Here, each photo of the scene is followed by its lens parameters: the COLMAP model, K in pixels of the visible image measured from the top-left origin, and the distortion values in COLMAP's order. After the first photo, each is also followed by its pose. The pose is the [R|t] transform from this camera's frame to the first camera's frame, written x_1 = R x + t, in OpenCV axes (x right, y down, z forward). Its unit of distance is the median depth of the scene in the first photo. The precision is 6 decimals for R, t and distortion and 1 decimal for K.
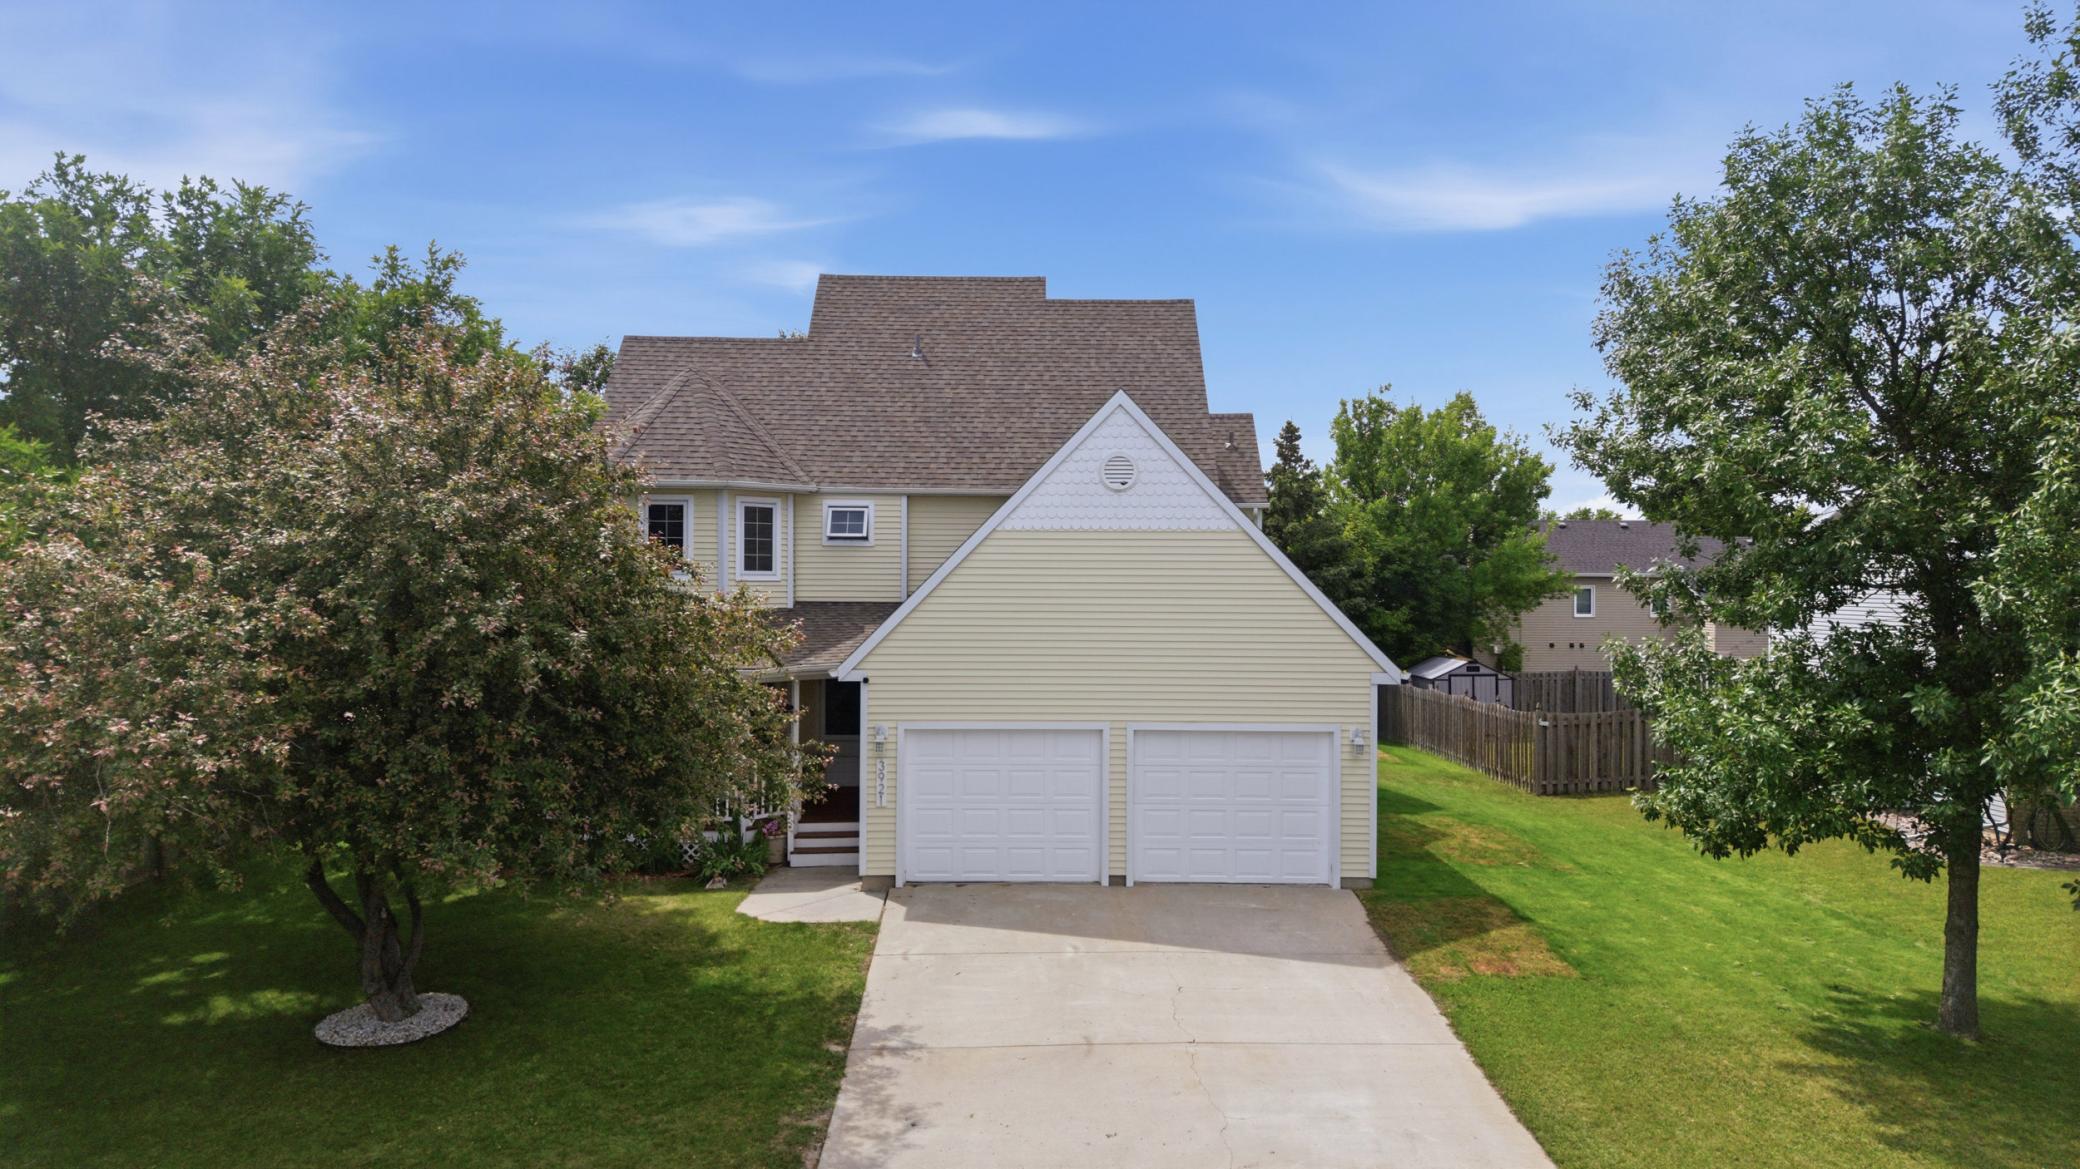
lens RADIAL K [[1369.9, 0, 1040.0], [0, 1369.9, 584.5], [0, 0, 1]] dist [0.002313, 0.000920]
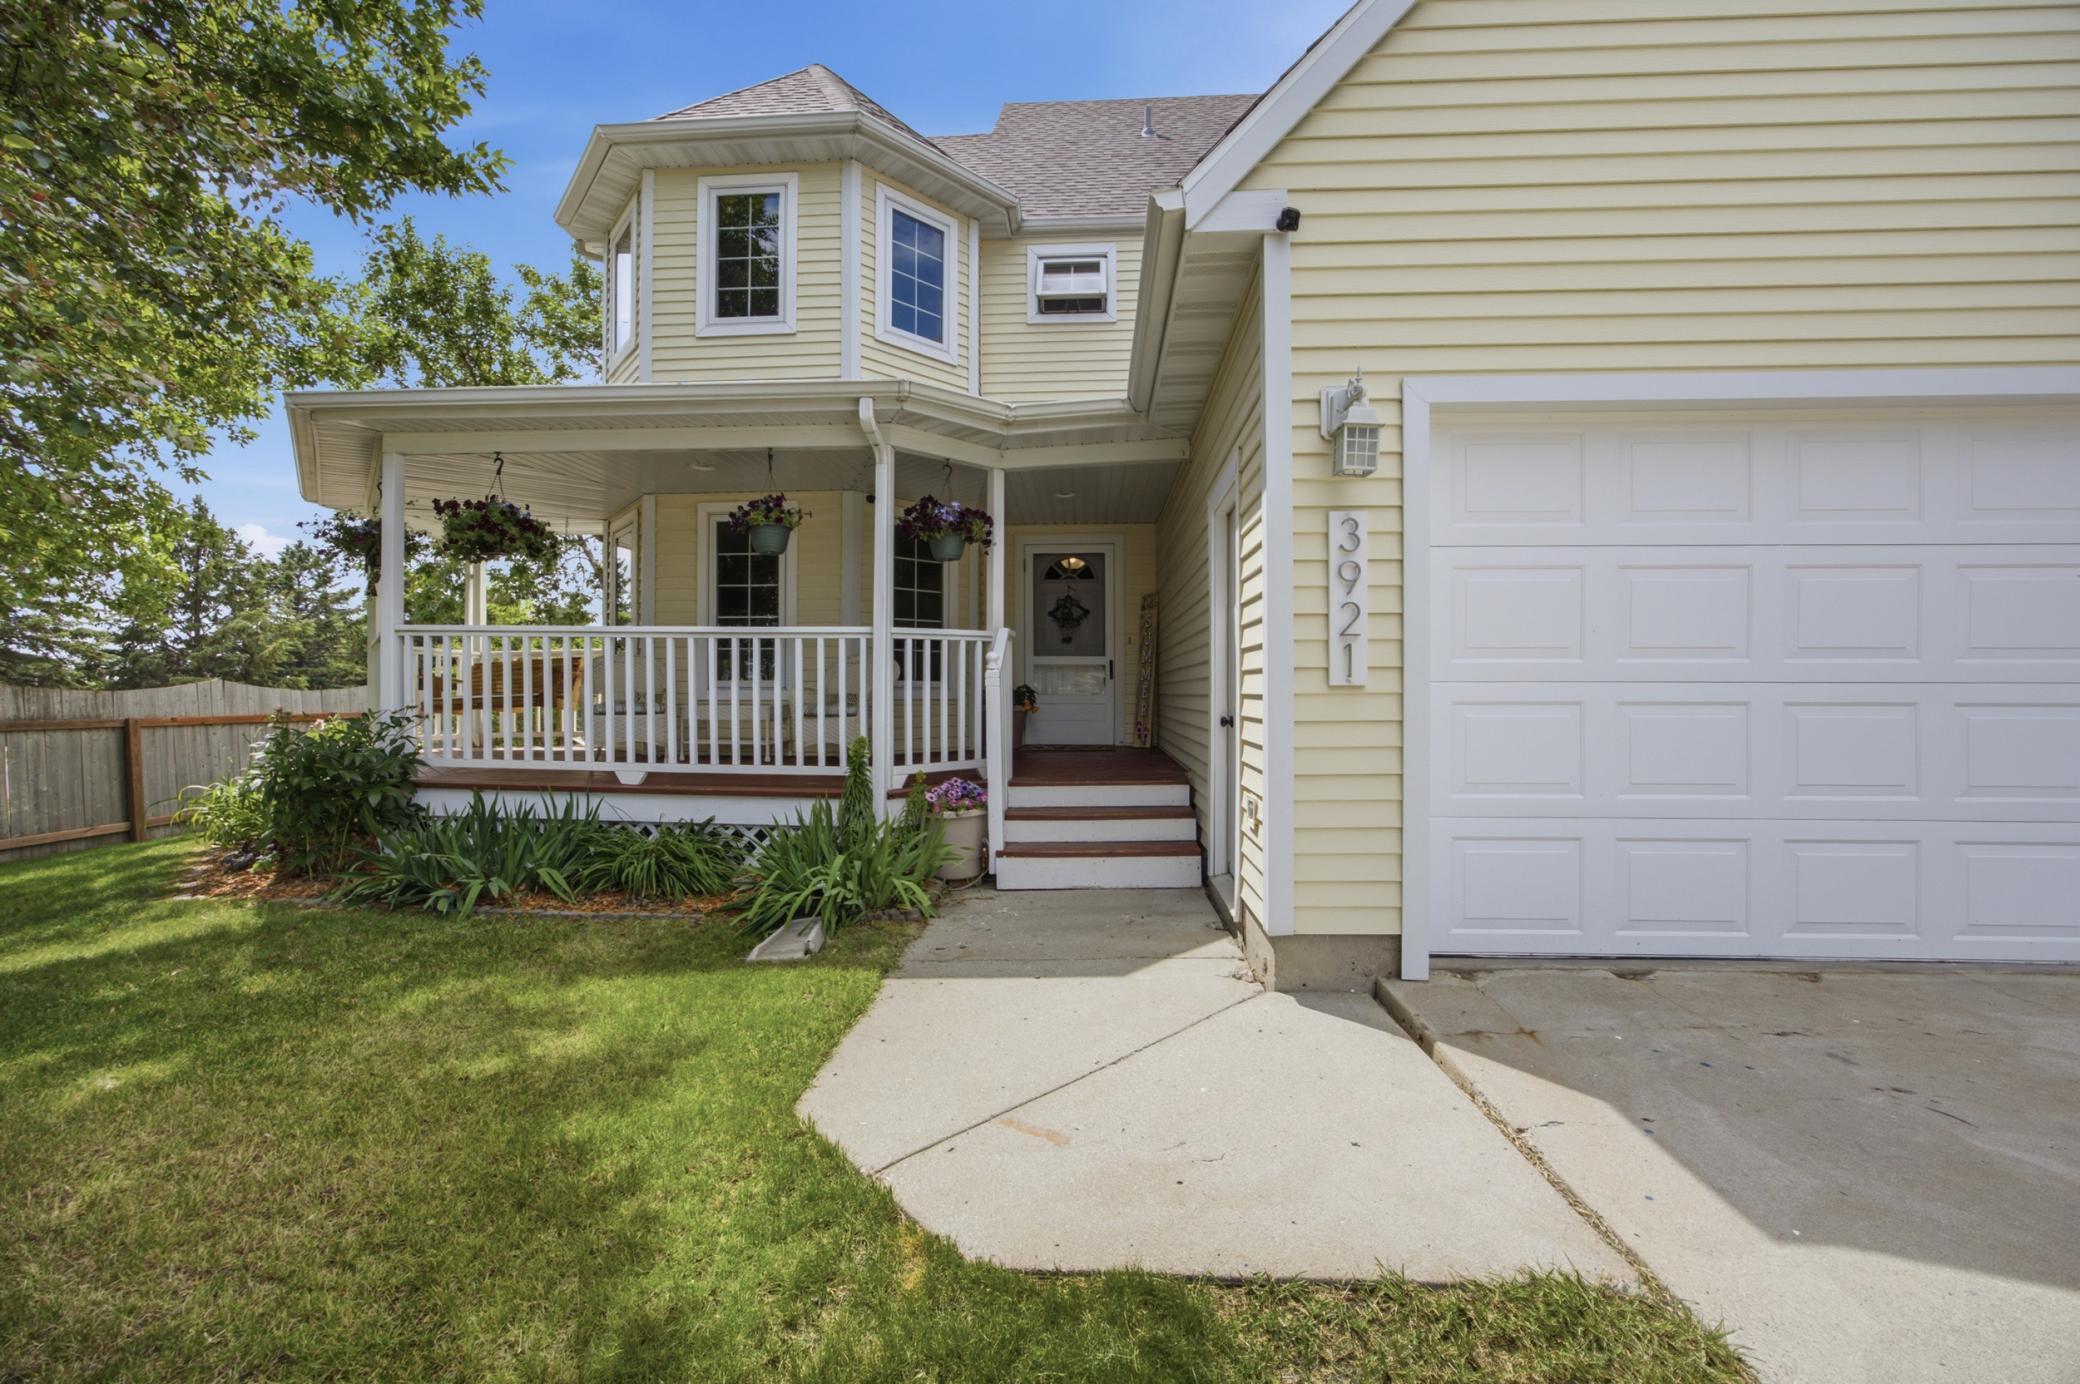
lens RADIAL K [[842.6, 0, 1027.4], [0, 842.6, 684.9], [0, 0, 1]] dist [-0.000078, 0.000022]
pose [[0.996942, -0.004739, -0.078004, -0.157505], [0.003230, 0.999805, -0.019460, 0.155203], [0.078081, 0.019149, 0.996763, 0.774913]]
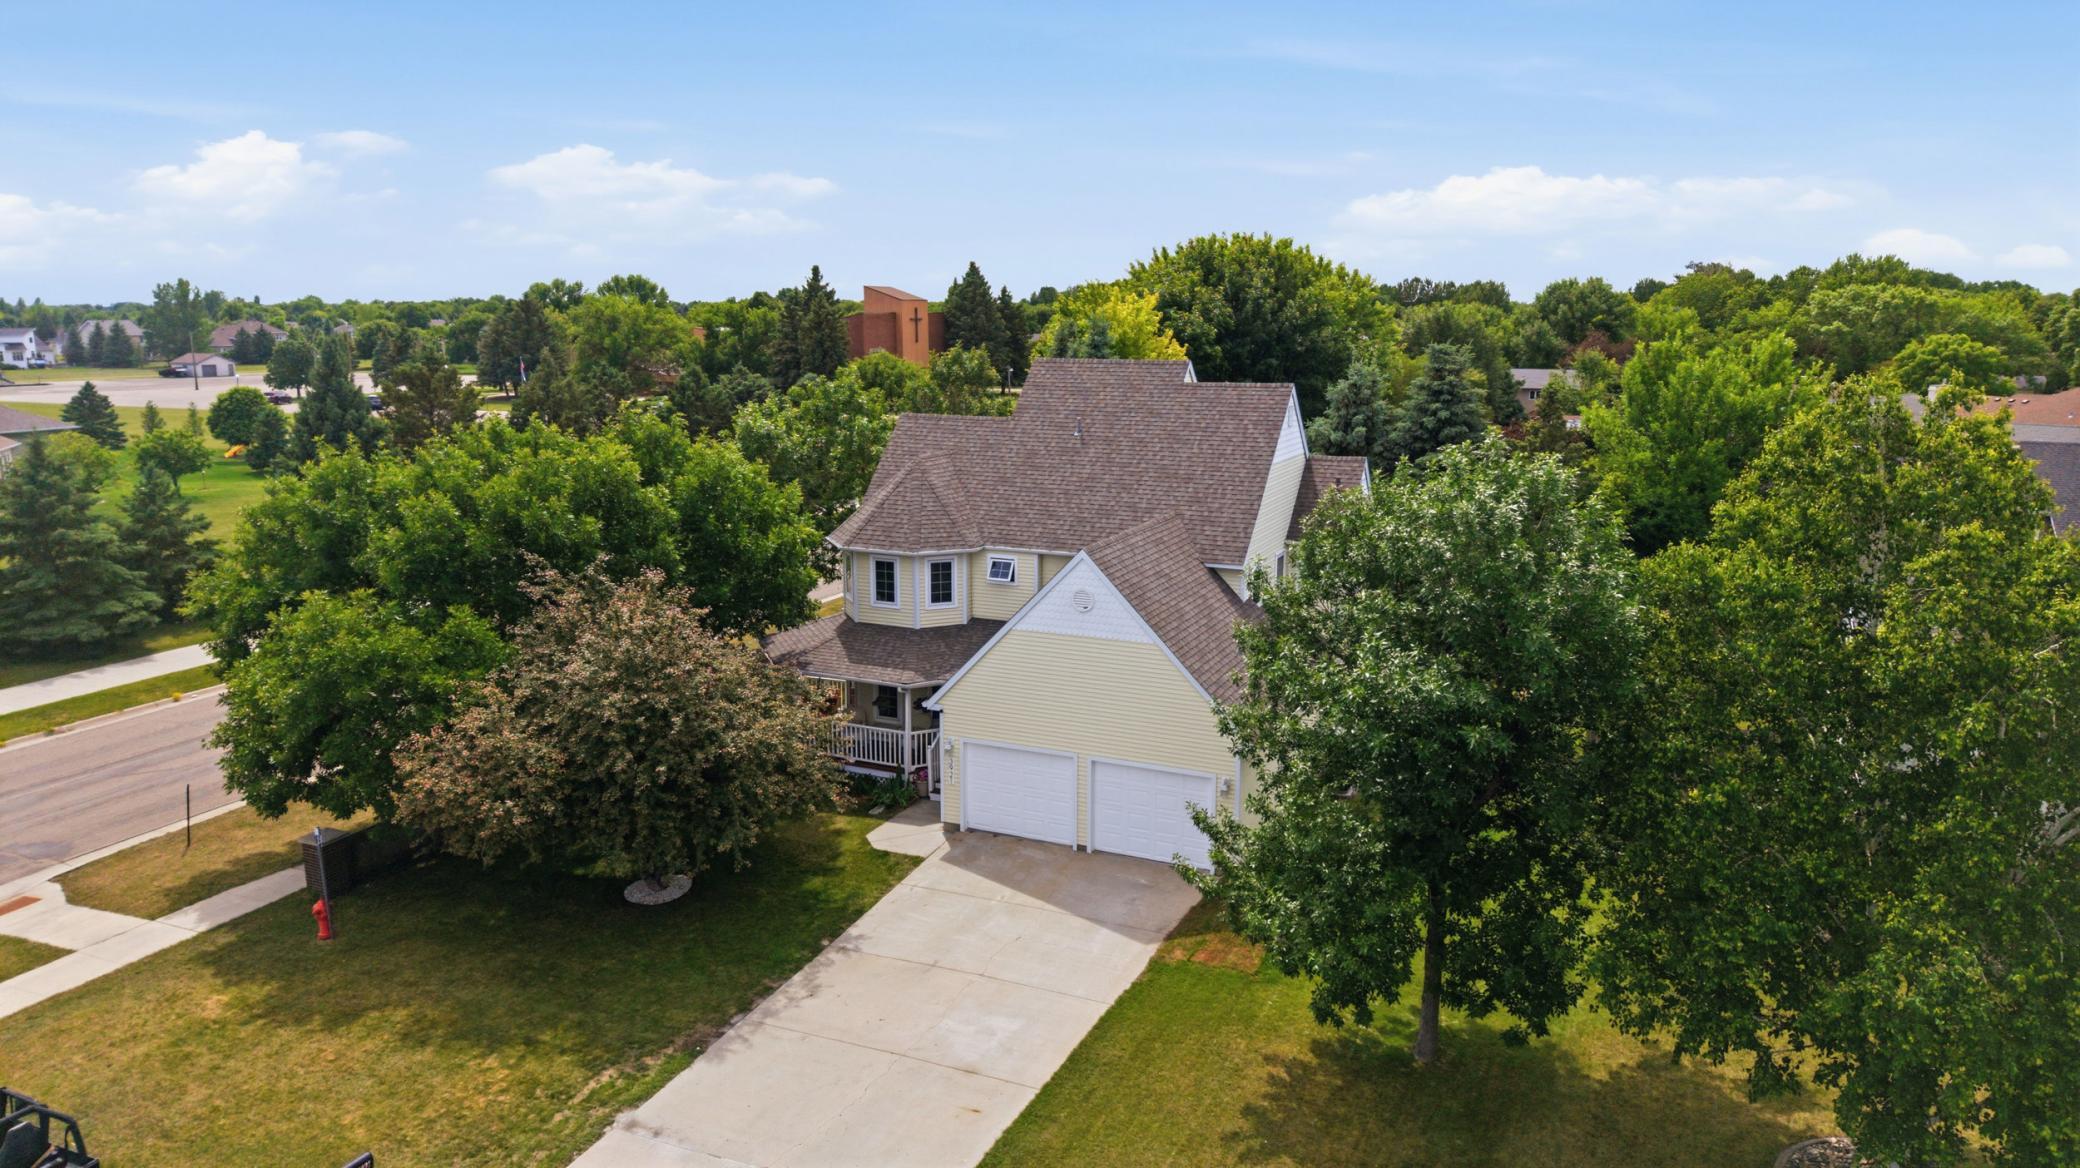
lens RADIAL K [[1369.9, 0, 1040.0], [0, 1369.9, 584.0], [0, 0, 1]] dist [0.002313, 0.000920]
pose [[0.904816, 0.079216, -0.418368, 0.625682], [0.002473, 0.981548, 0.191201, -0.376288], [0.425795, -0.174036, 0.887925, -0.377182]]
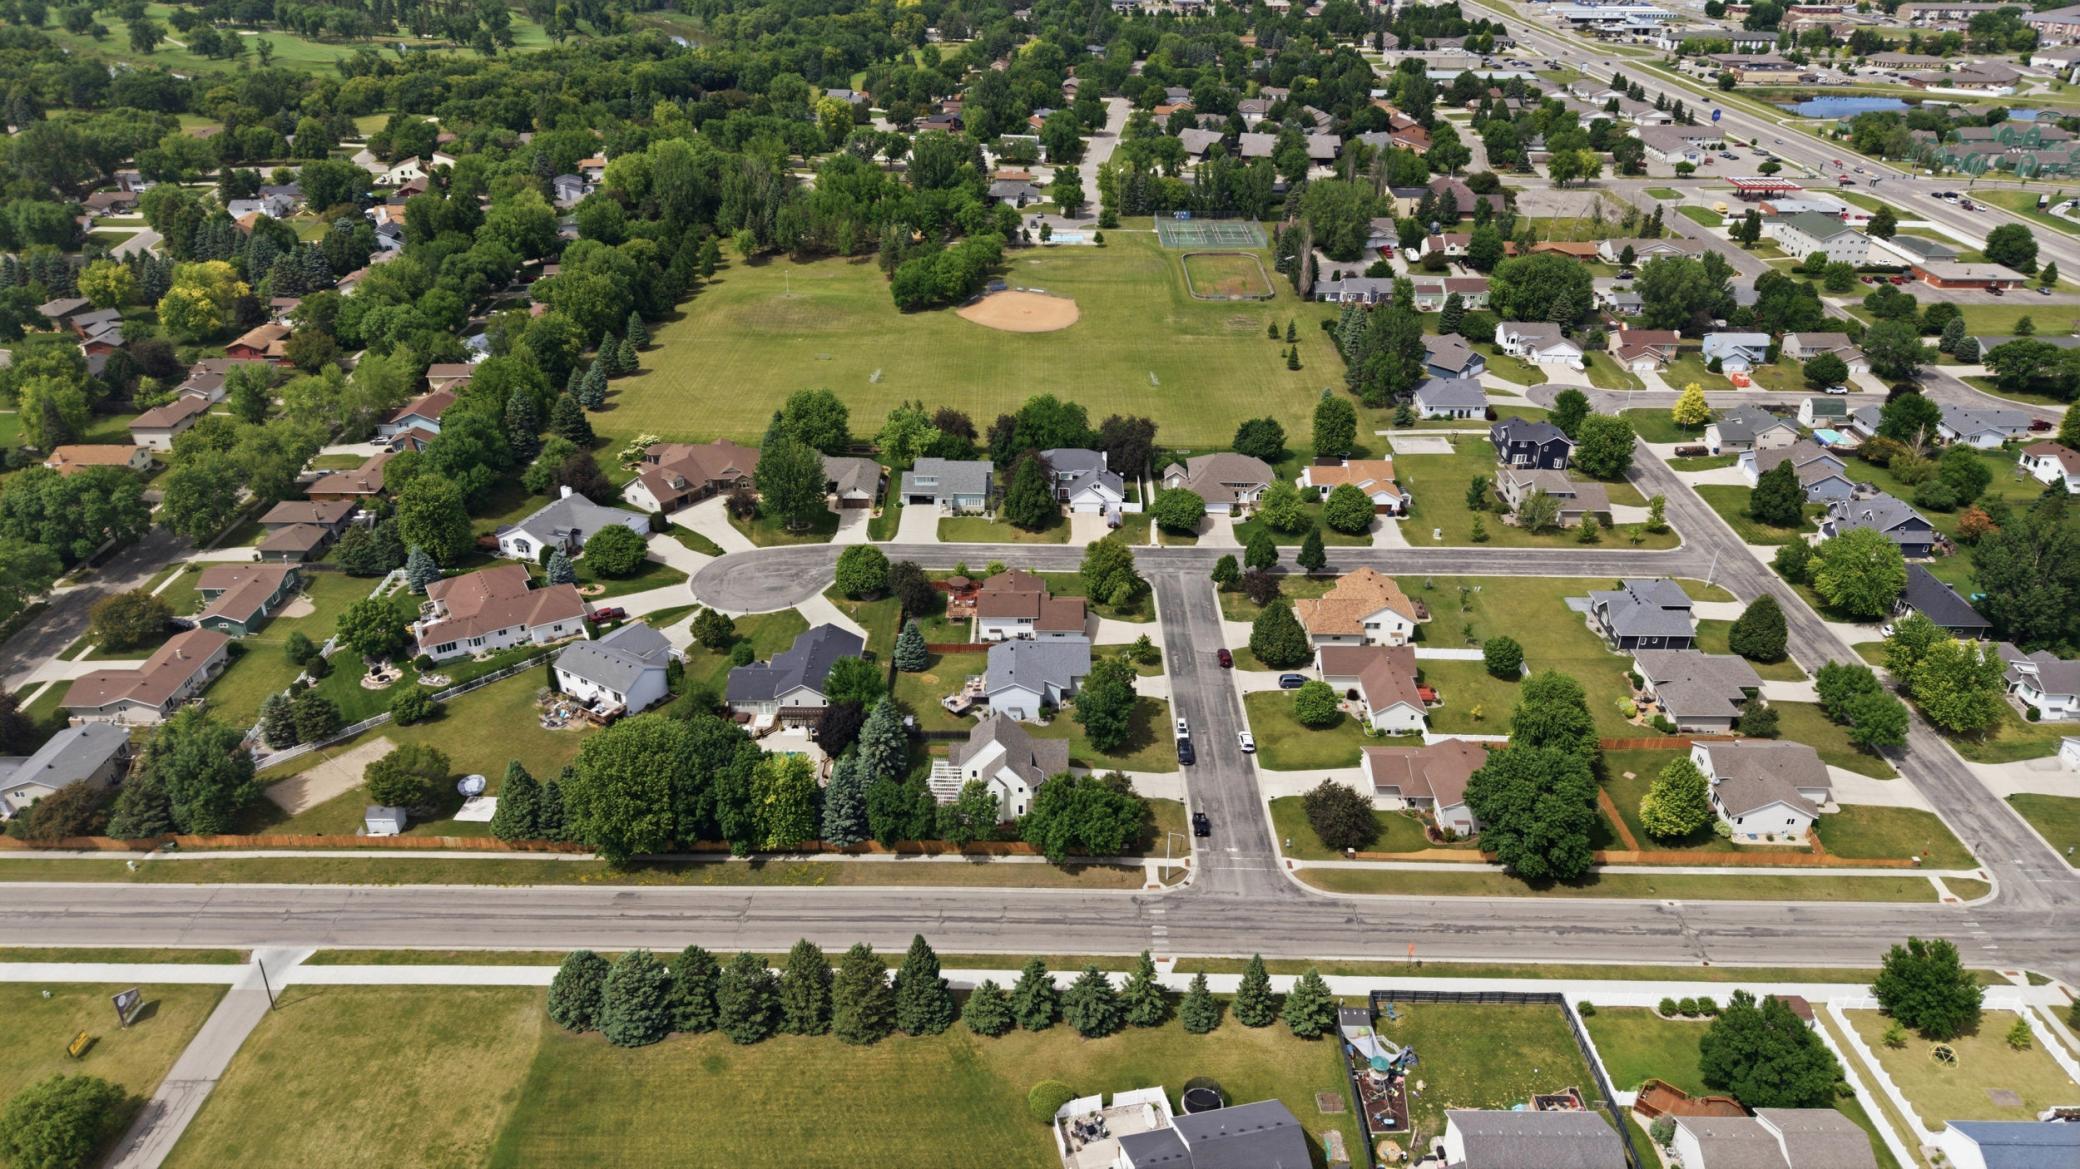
lens RADIAL K [[1369.9, 0, 1040.0], [0, 1369.9, 584.5], [0, 0, 1]] dist [0.002313, 0.000920]
pose [[0.041288, -0.464131, 0.884804, -7.549178], [-0.009572, 0.885335, 0.464856, -5.312333], [-0.999101, -0.027662, 0.032111, 0.855811]]
